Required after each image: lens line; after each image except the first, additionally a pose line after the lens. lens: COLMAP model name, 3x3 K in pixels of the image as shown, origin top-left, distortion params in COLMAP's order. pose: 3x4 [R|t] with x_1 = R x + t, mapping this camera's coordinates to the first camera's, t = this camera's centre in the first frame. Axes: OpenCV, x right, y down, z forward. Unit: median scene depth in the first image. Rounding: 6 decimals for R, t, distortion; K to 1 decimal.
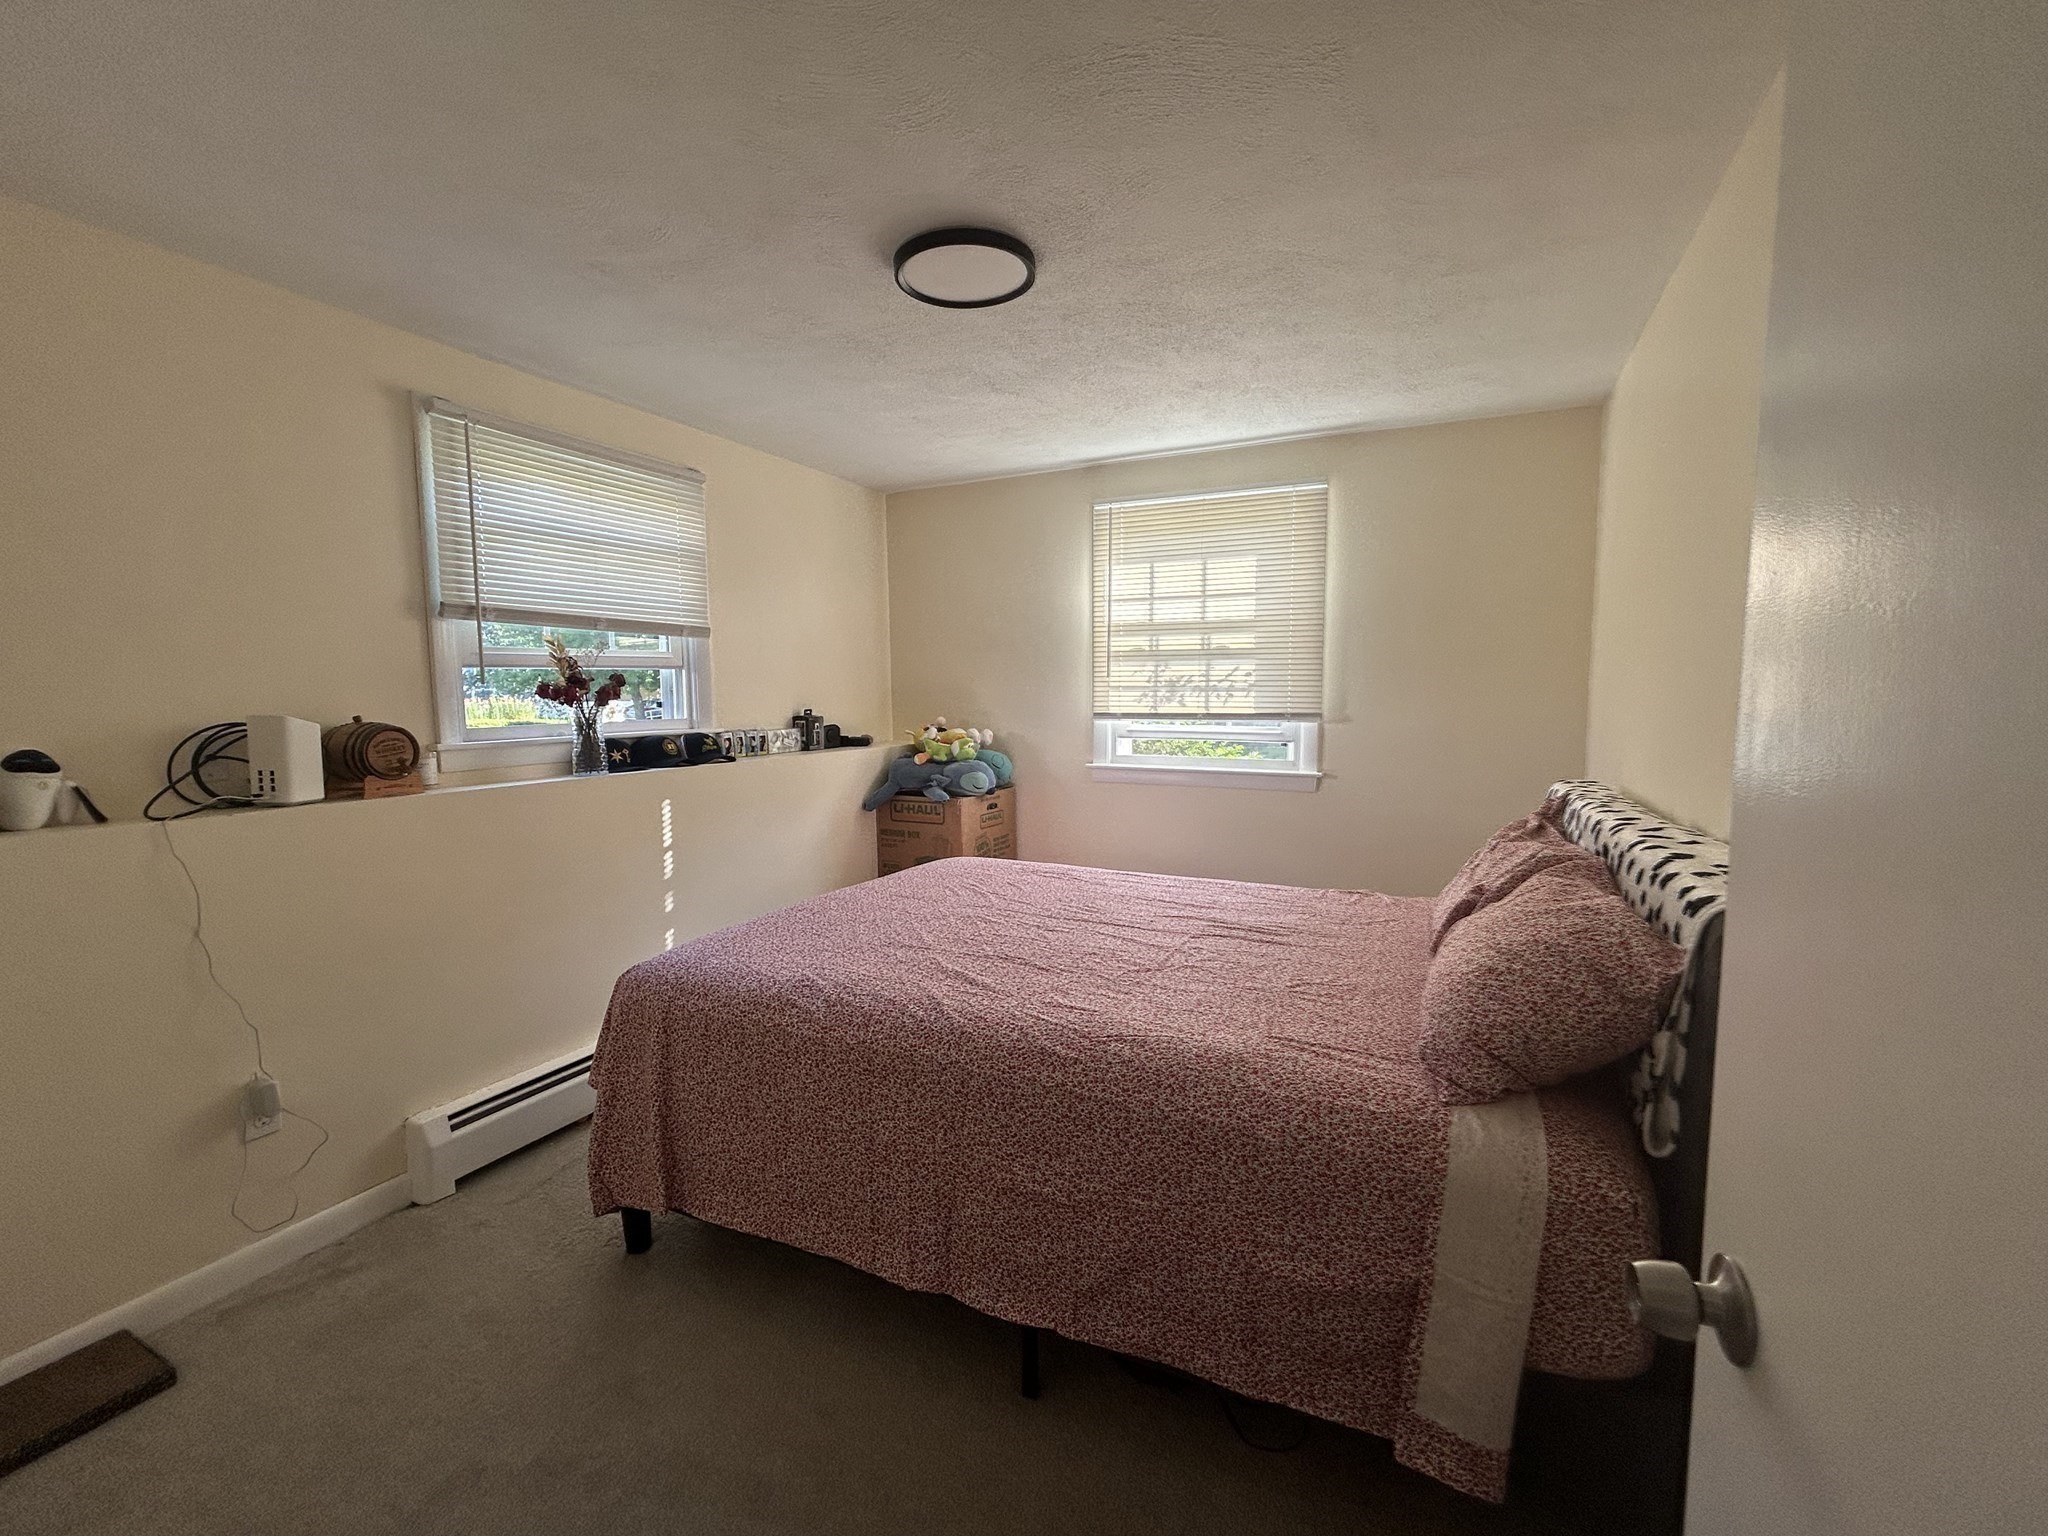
lens RADIAL K [[843.8, 0, 1018.0], [0, 843.8, 760.9], [0, 0, 1]] dist [-0.000493, -0.000103]
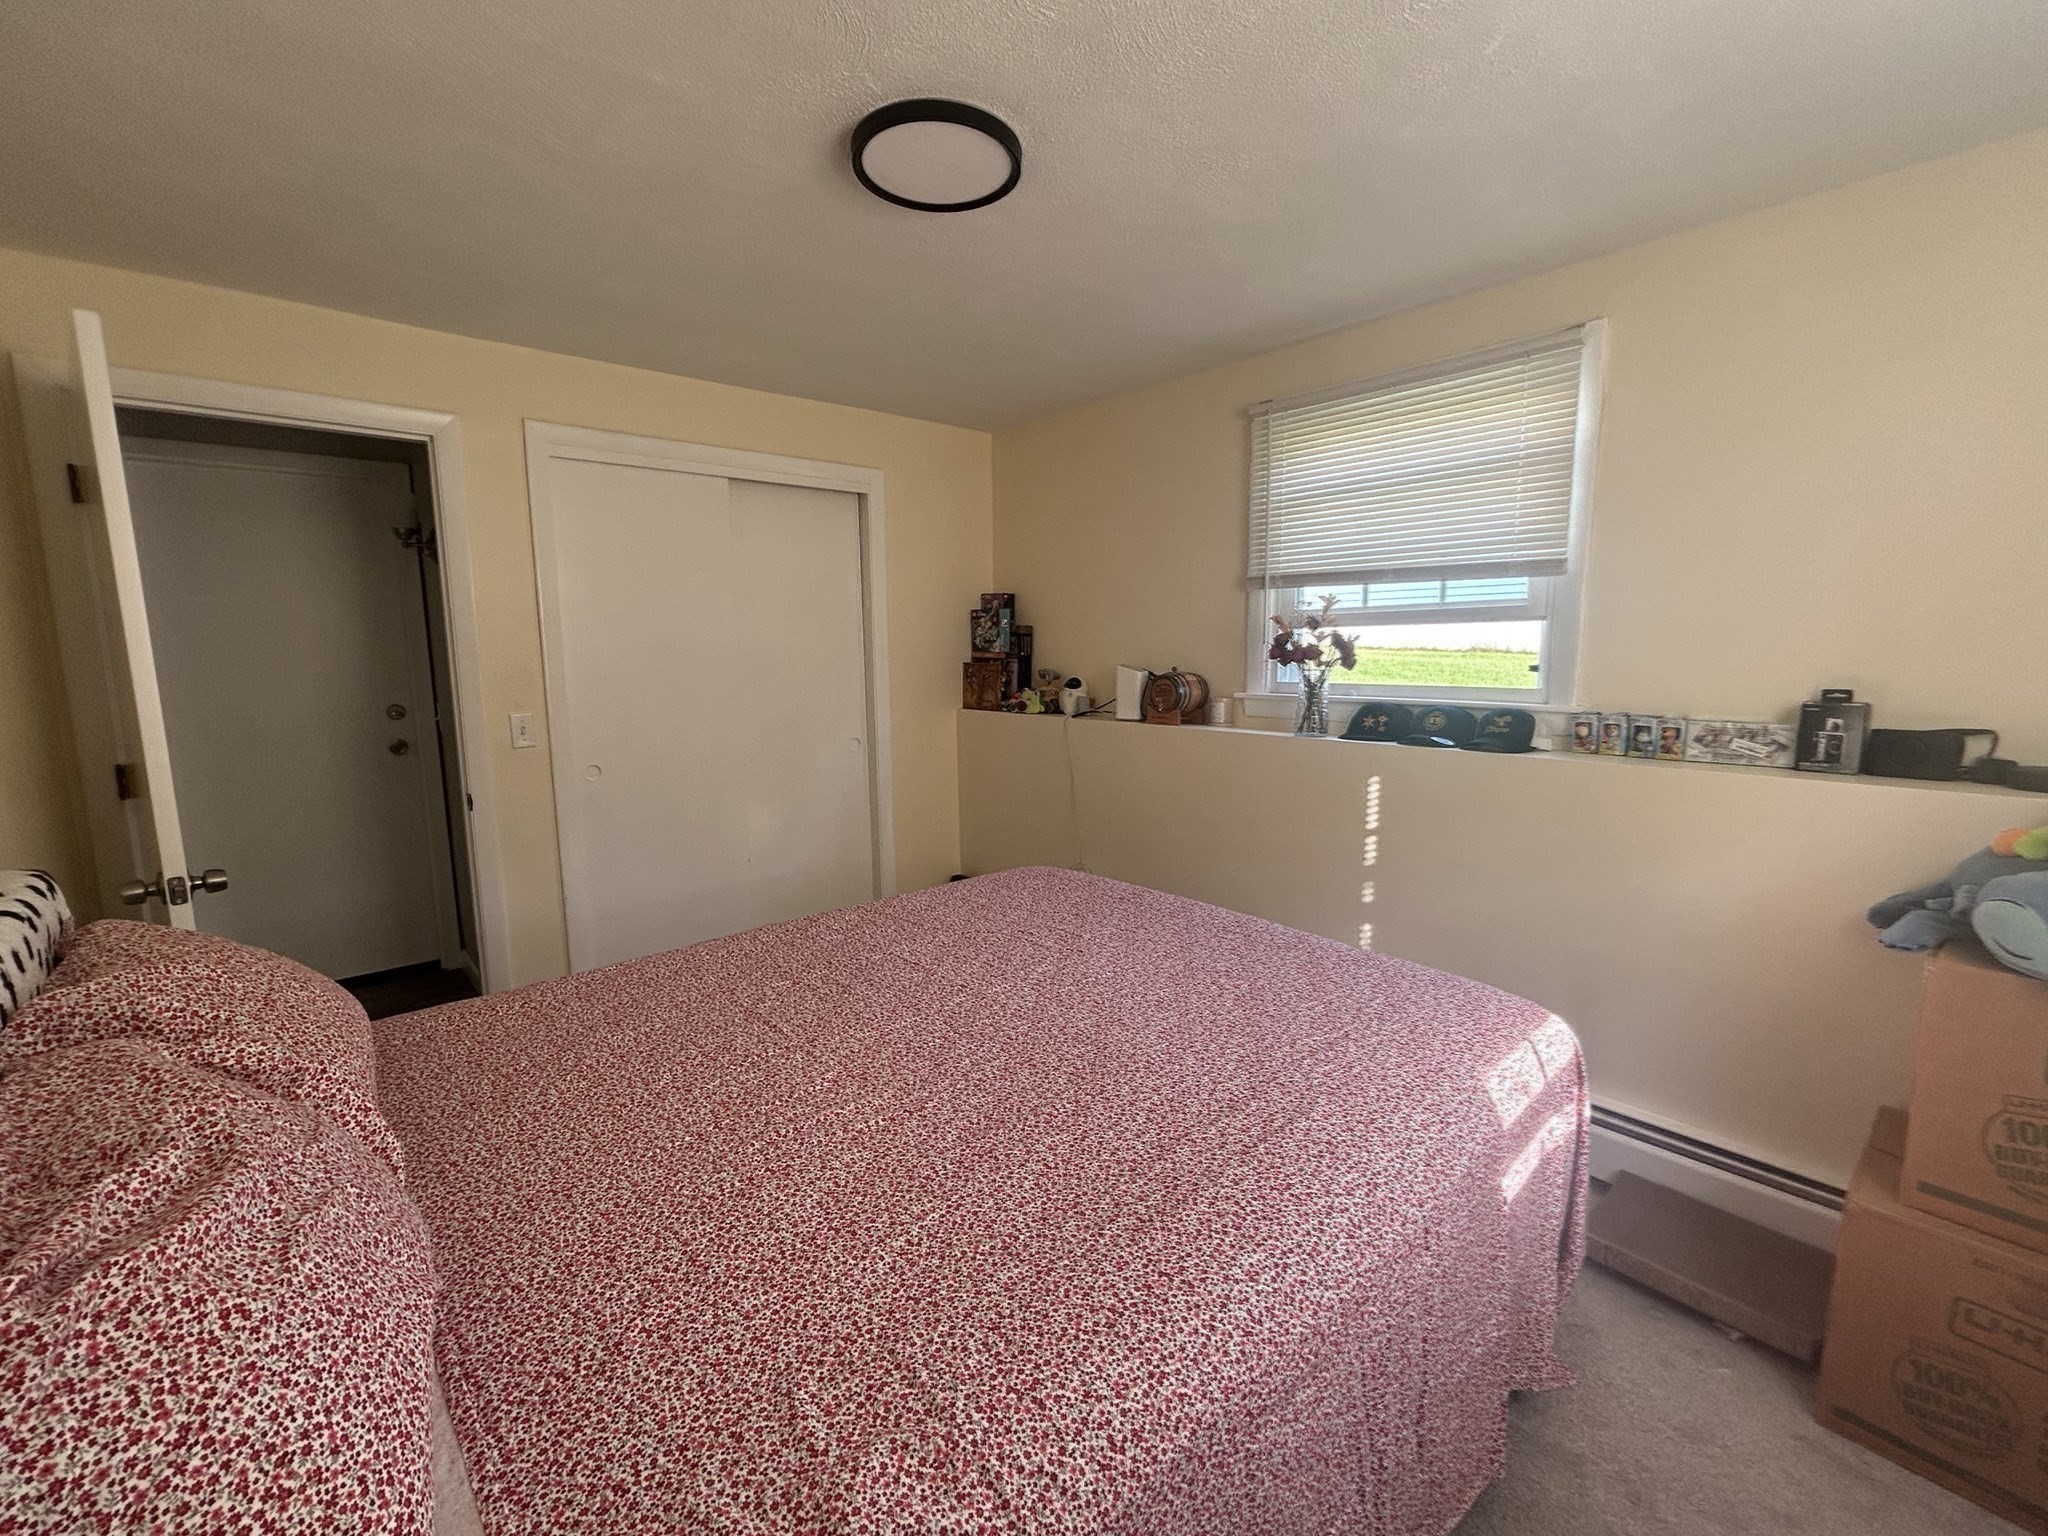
lens RADIAL K [[843.8, 0, 1016.1], [0, 843.8, 775.8], [0, 0, 1]] dist [-0.000493, -0.000103]
pose [[-0.382577, 0.143006, -0.912789, 0.515642], [-0.071574, 0.980393, 0.183596, -0.087835], [0.921147, 0.135571, -0.364840, 0.967585]]
